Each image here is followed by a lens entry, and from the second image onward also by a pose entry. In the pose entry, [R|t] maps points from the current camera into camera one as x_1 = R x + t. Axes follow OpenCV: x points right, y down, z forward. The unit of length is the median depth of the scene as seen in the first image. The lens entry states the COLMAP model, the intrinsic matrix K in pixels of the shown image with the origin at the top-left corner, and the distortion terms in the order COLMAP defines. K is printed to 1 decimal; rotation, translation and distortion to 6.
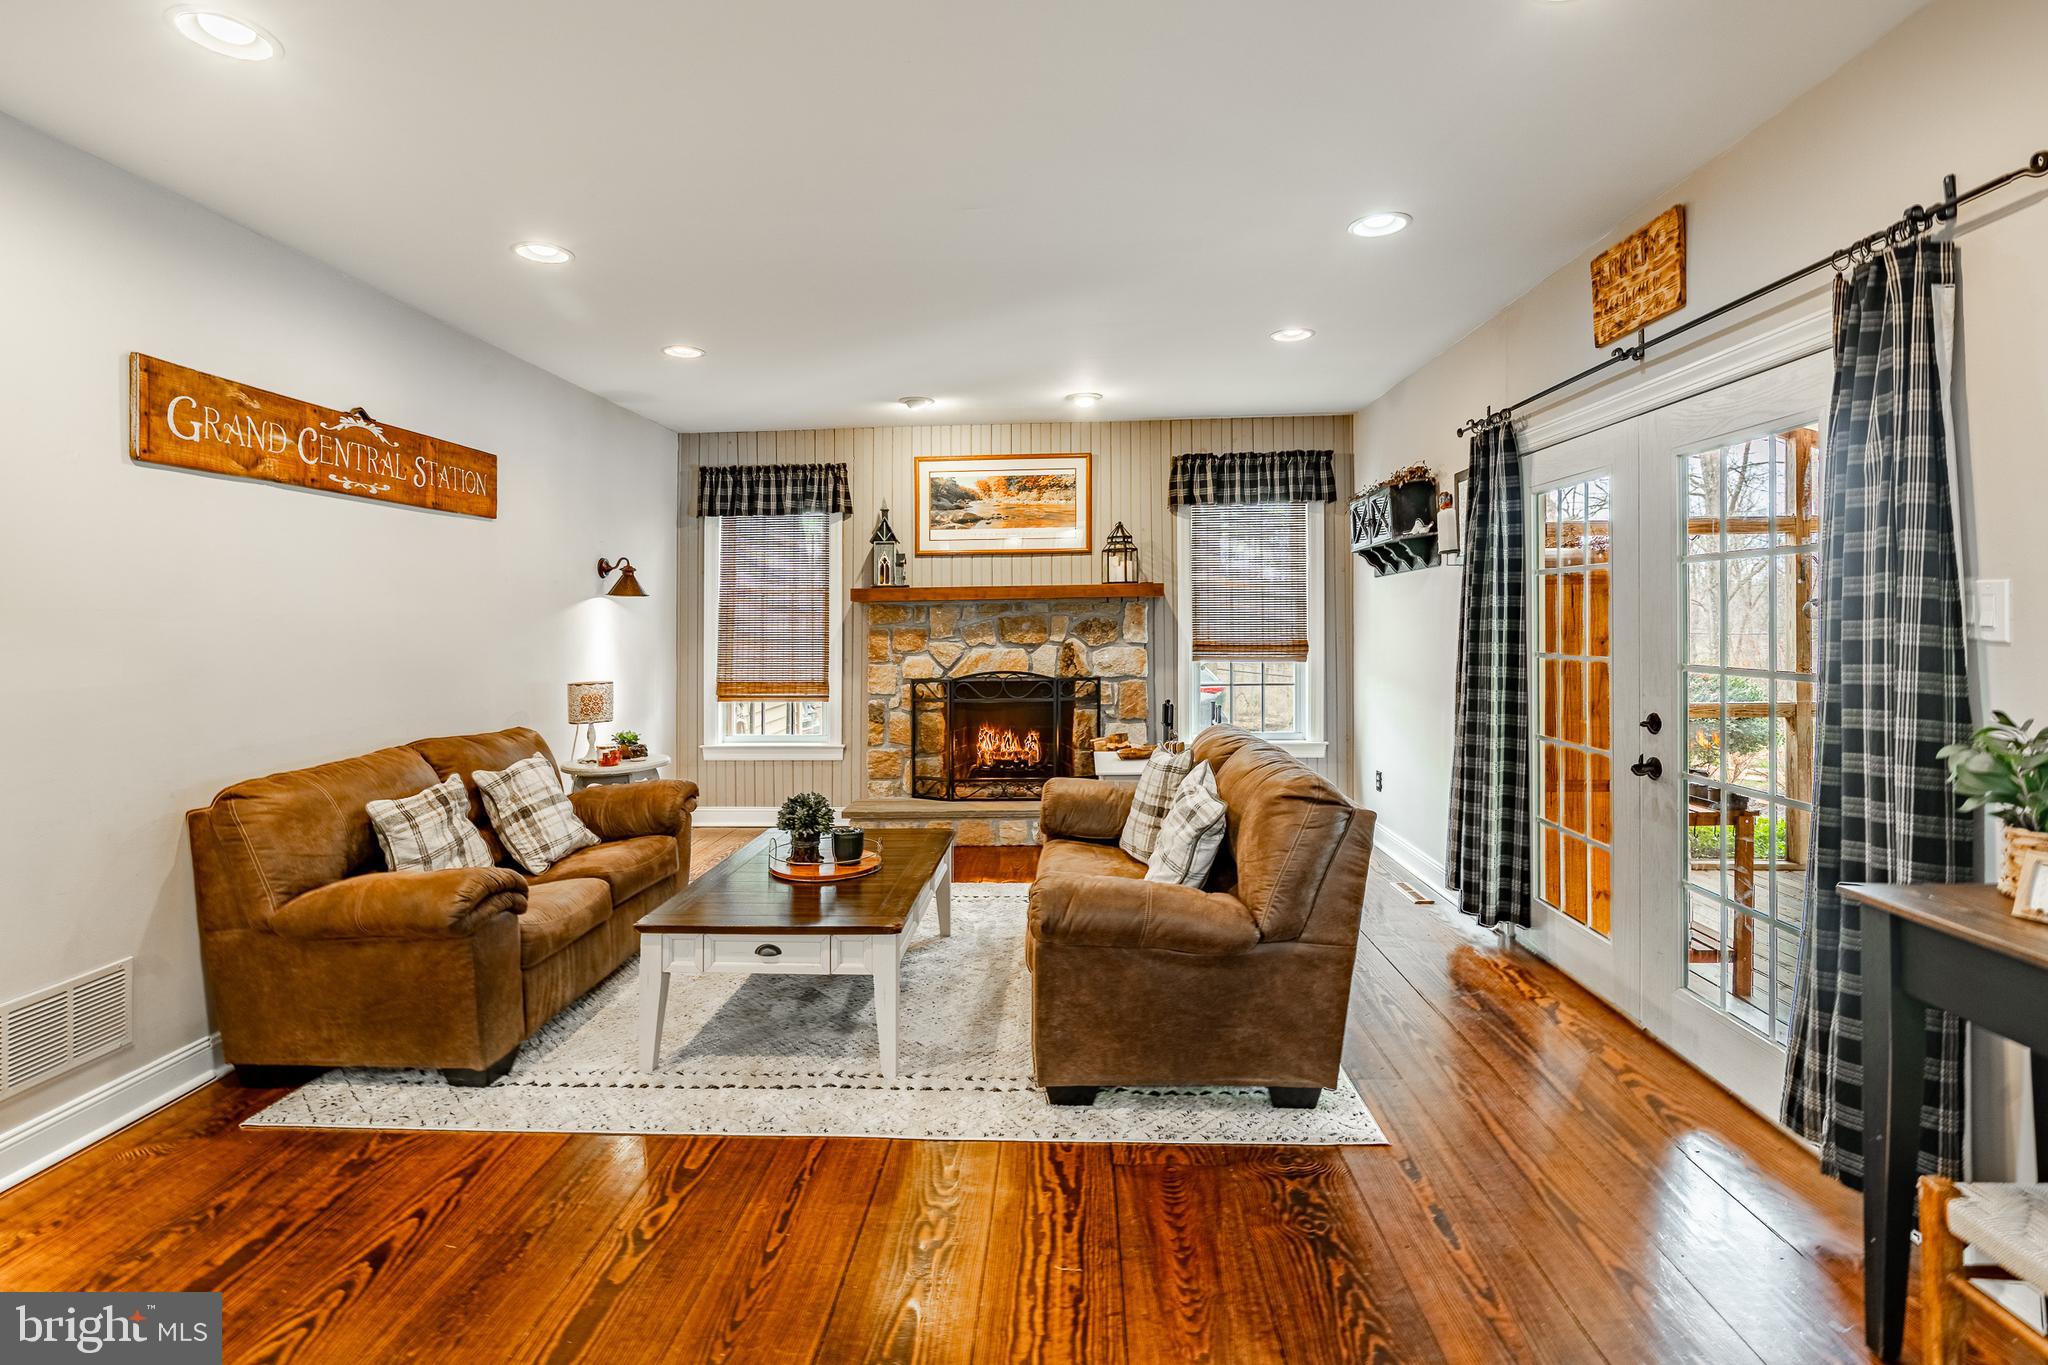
lens RADIAL K [[946.7, 0, 1009.2], [0, 946.7, 616.0], [0, 0, 1]] dist [-0.001278, -0.000138]
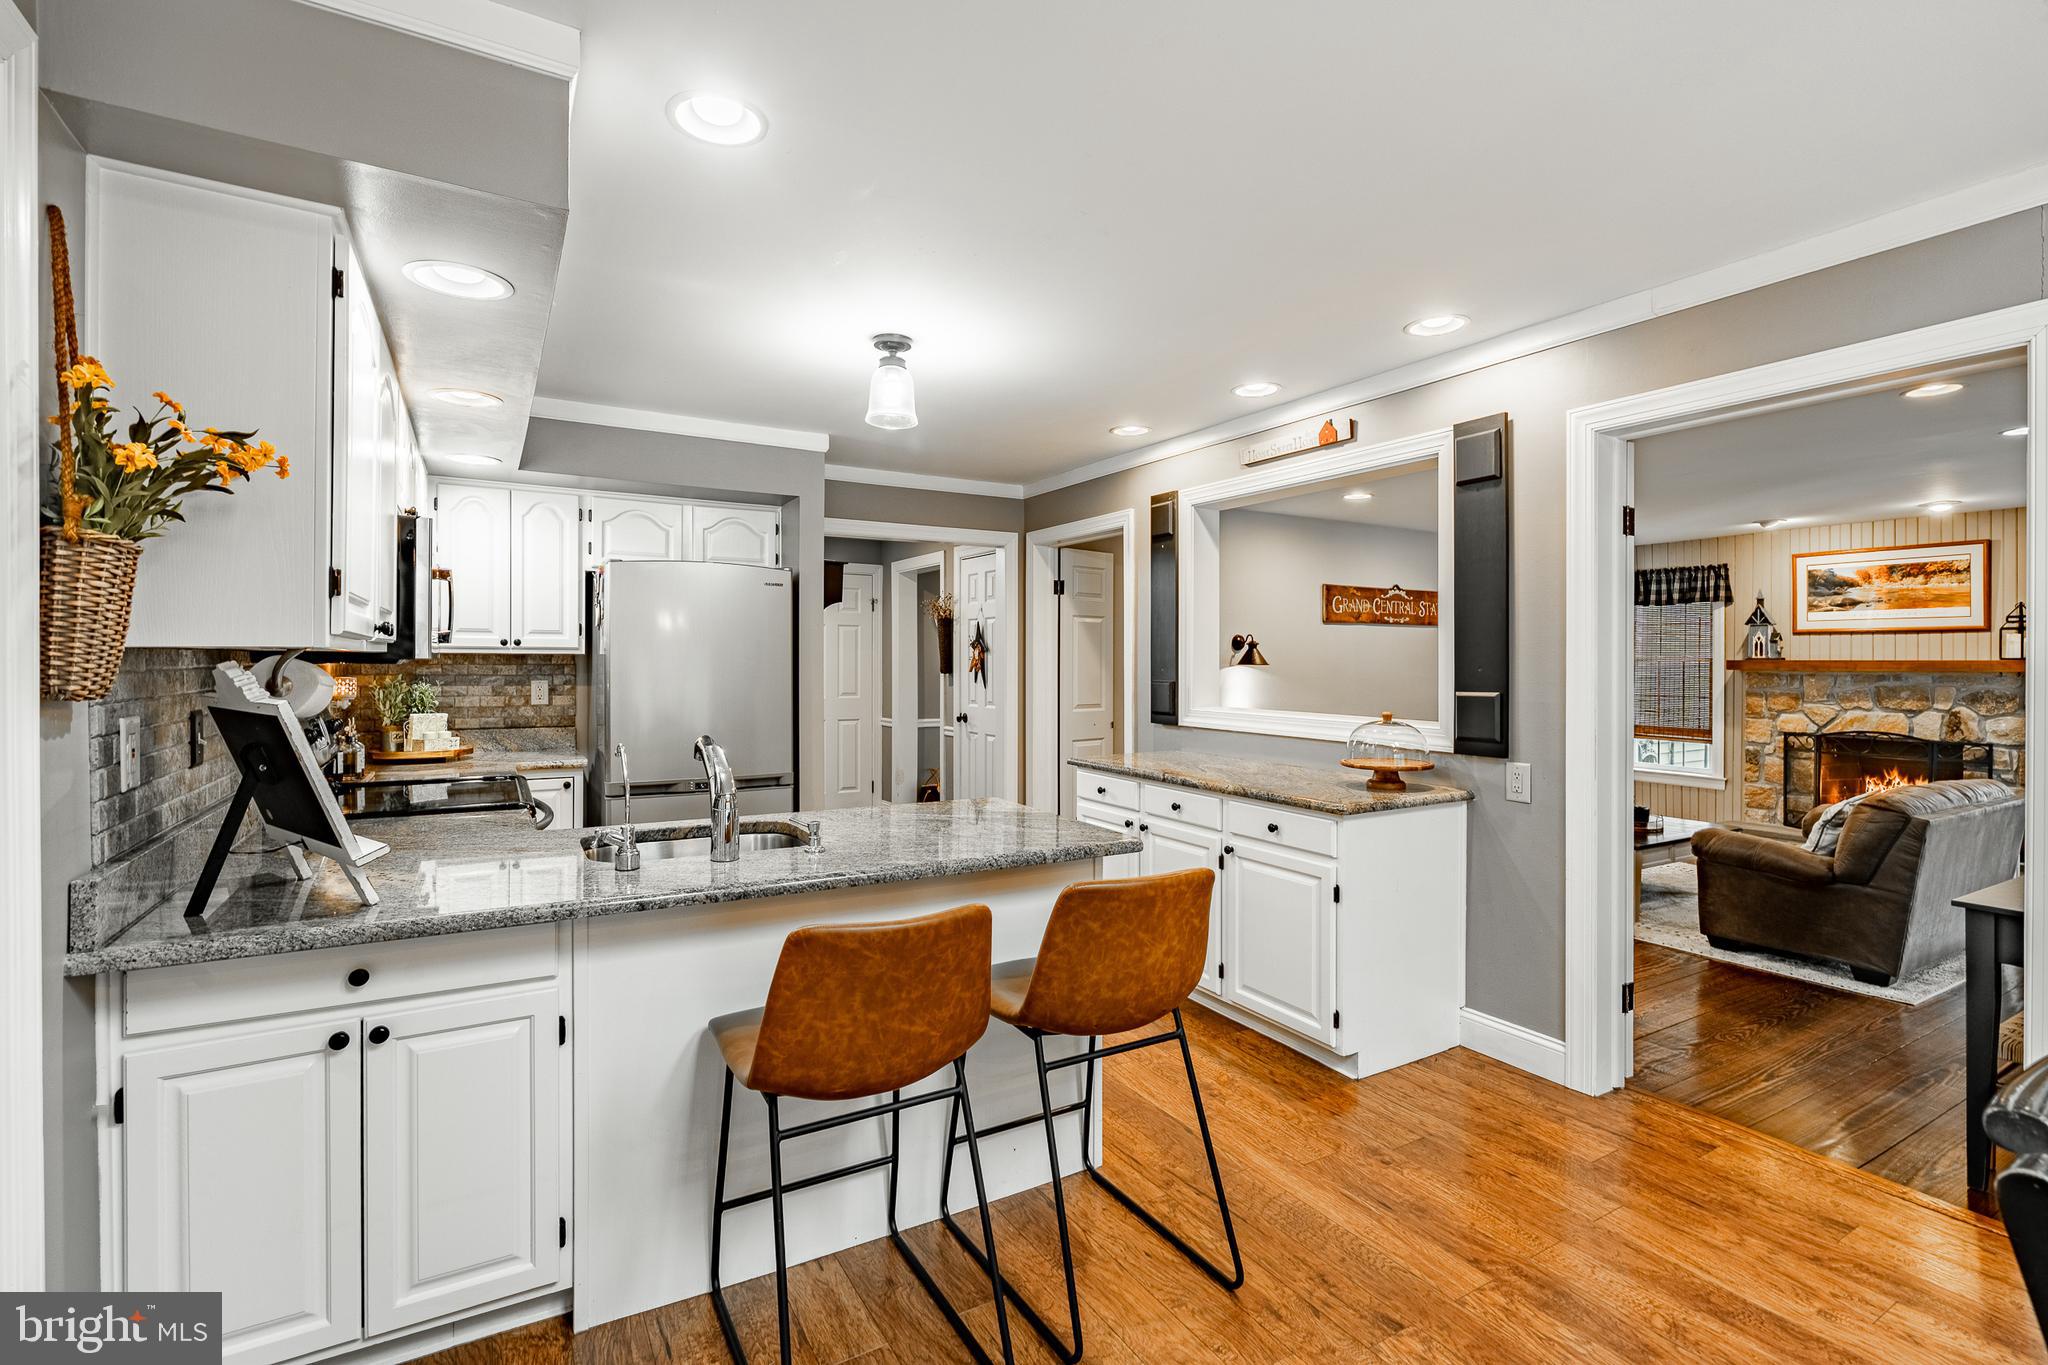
lens RADIAL K [[934.3, 0, 1015.9], [0, 934.3, 633.6], [0, 0, 1]] dist [0.000832, -0.000268]
pose [[0.555024, -0.008738, -0.831789, 0.365092], [-0.005417, 0.999886, -0.014119, -0.041769], [0.831817, 0.012342, 0.554913, -0.546415]]
